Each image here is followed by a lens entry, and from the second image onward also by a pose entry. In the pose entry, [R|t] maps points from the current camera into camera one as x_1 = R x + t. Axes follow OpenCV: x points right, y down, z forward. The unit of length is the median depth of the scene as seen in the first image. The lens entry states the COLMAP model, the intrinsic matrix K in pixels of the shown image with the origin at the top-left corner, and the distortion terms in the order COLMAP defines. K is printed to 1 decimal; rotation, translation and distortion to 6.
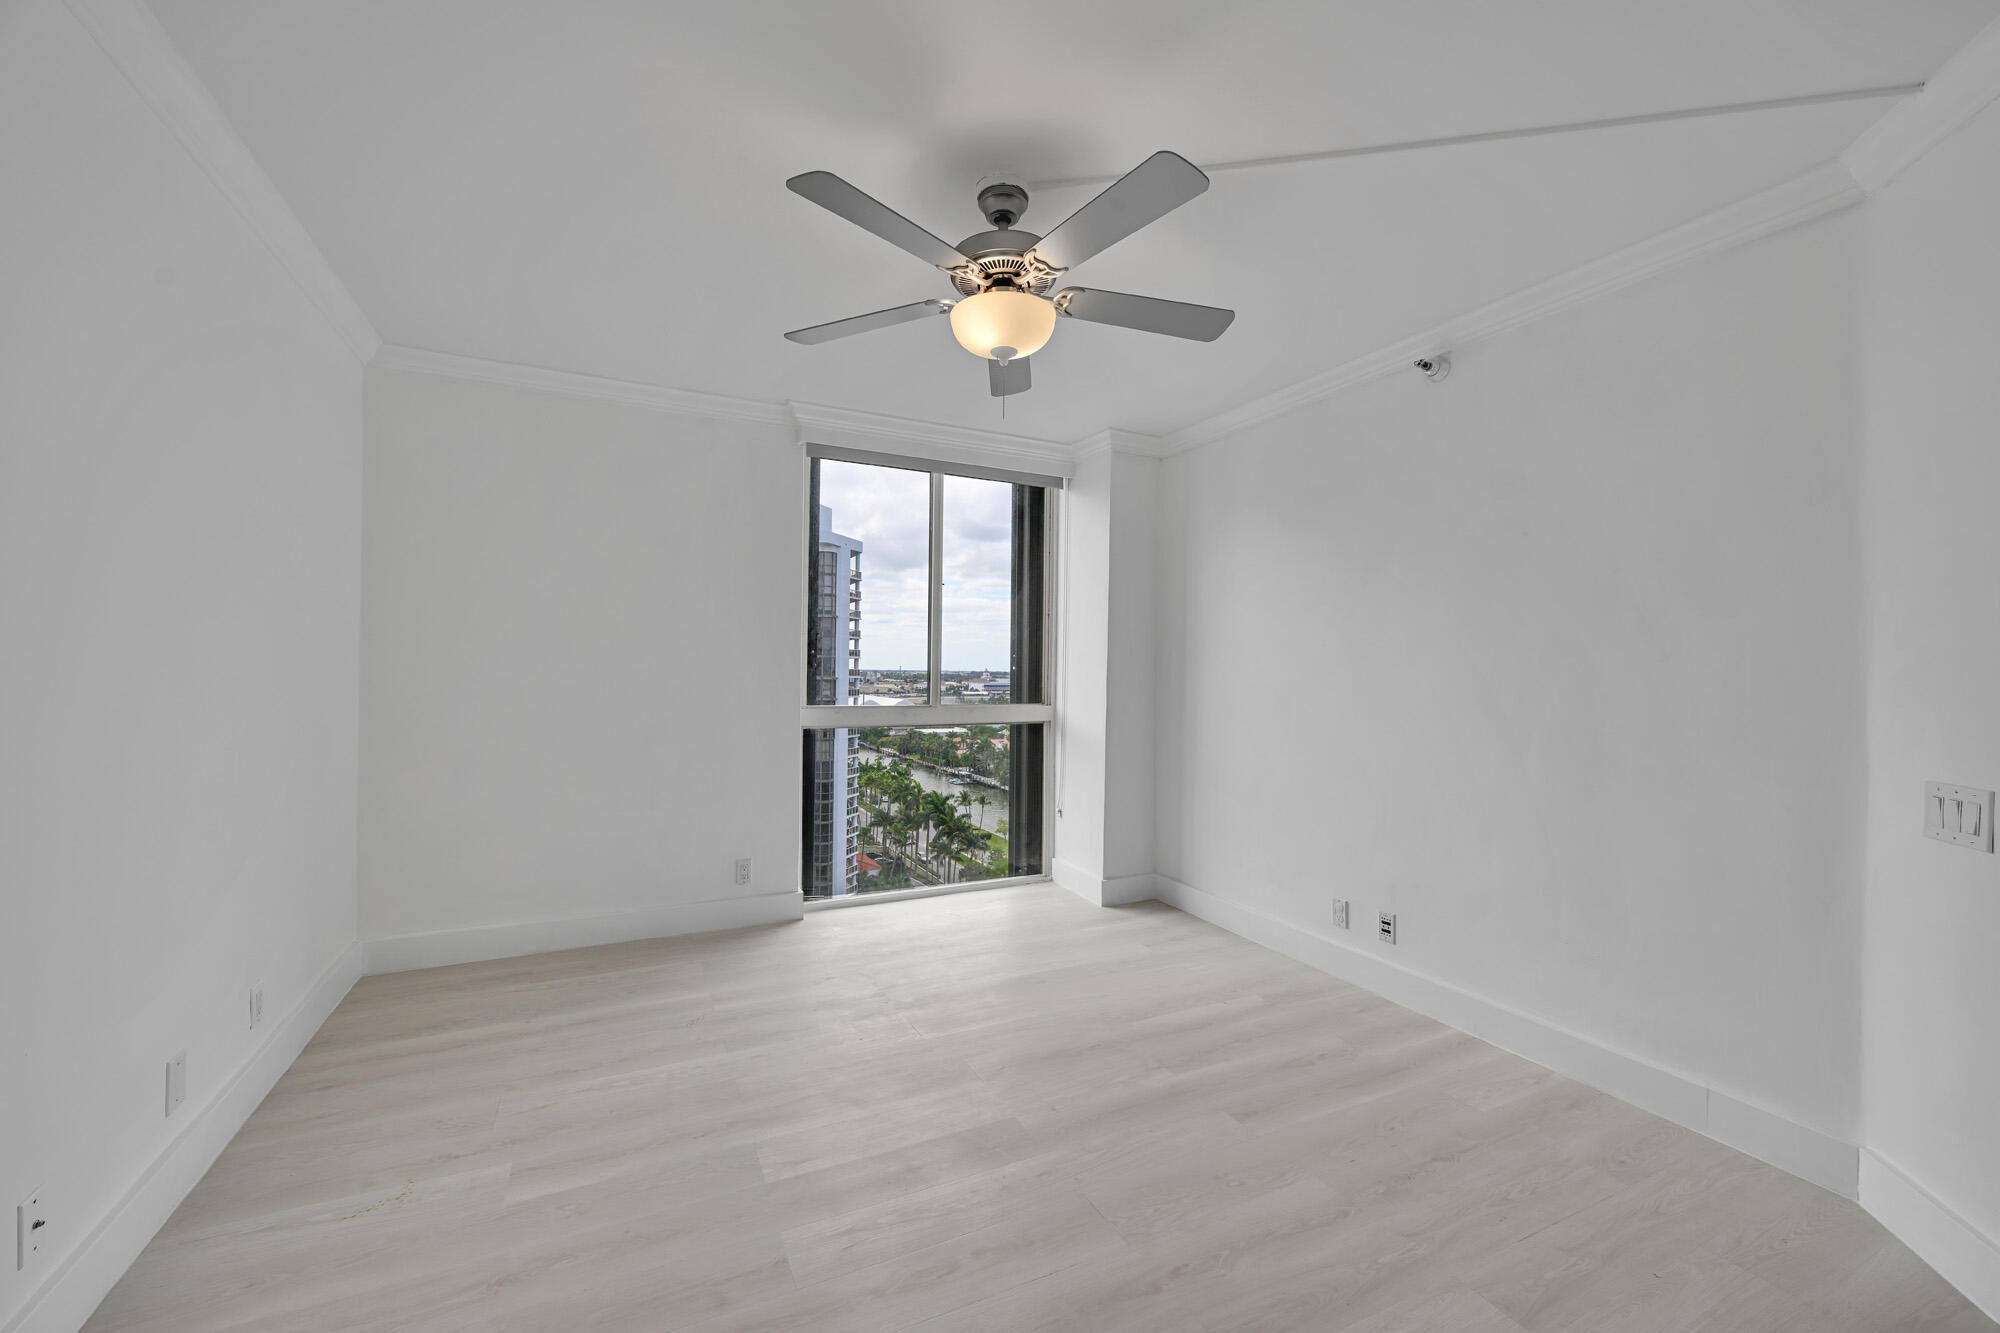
lens RADIAL K [[787.4, 0, 993.9], [0, 787.4, 665.6], [0, 0, 1]] dist [0.000730, -0.001918]
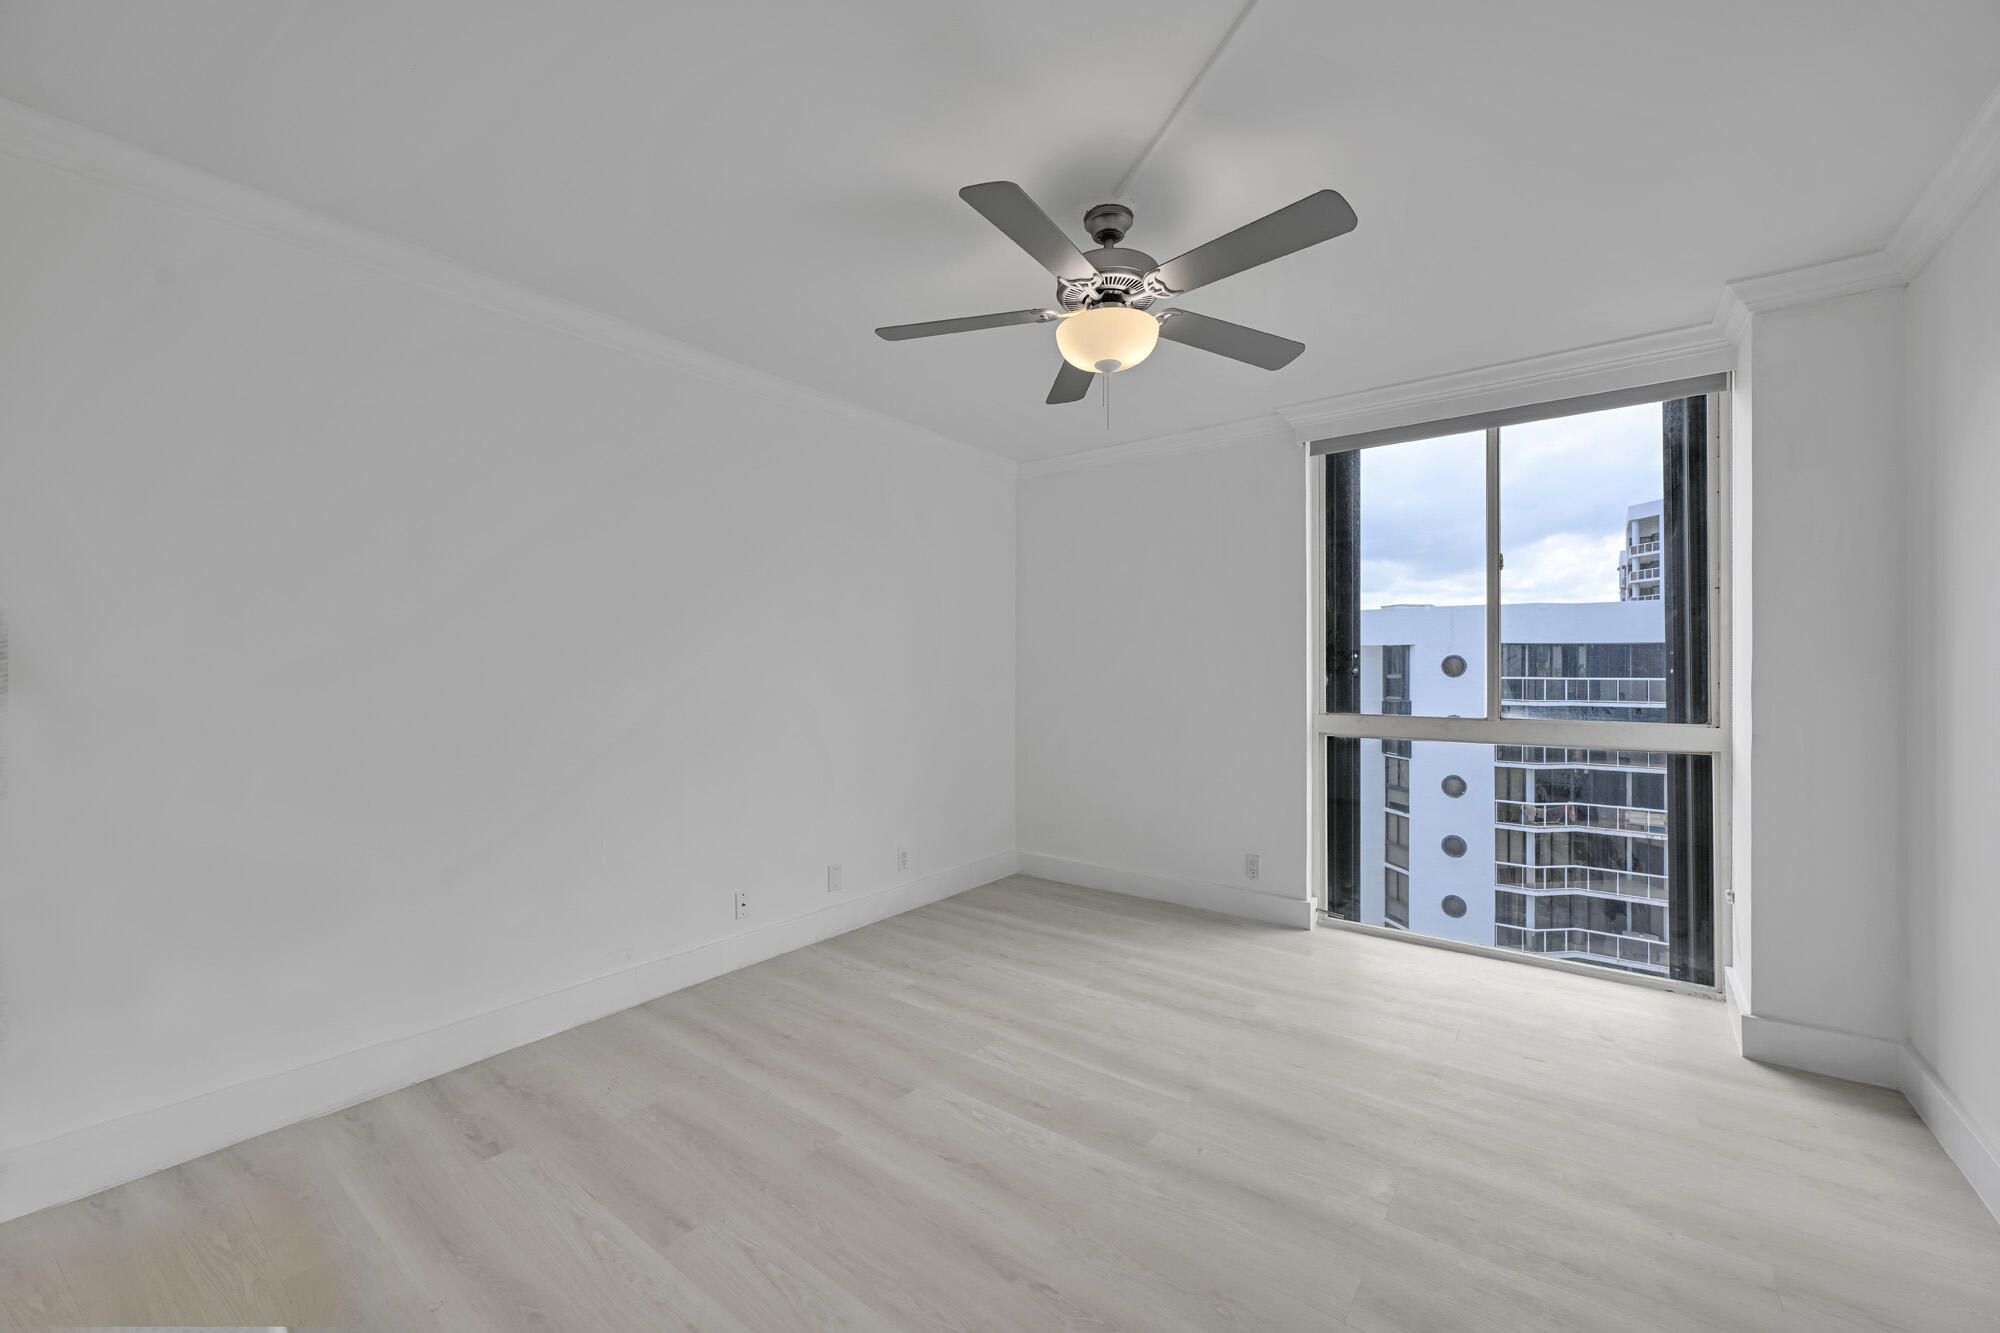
lens RADIAL K [[787.4, 0, 993.9], [0, 787.4, 665.6], [0, 0, 1]] dist [0.000730, -0.001918]
pose [[0.444119, -0.014992, -0.895842, 0.440171], [0.006776, 0.999888, -0.013374, 0.004291], [0.895942, -0.000130, 0.444171, 0.206142]]
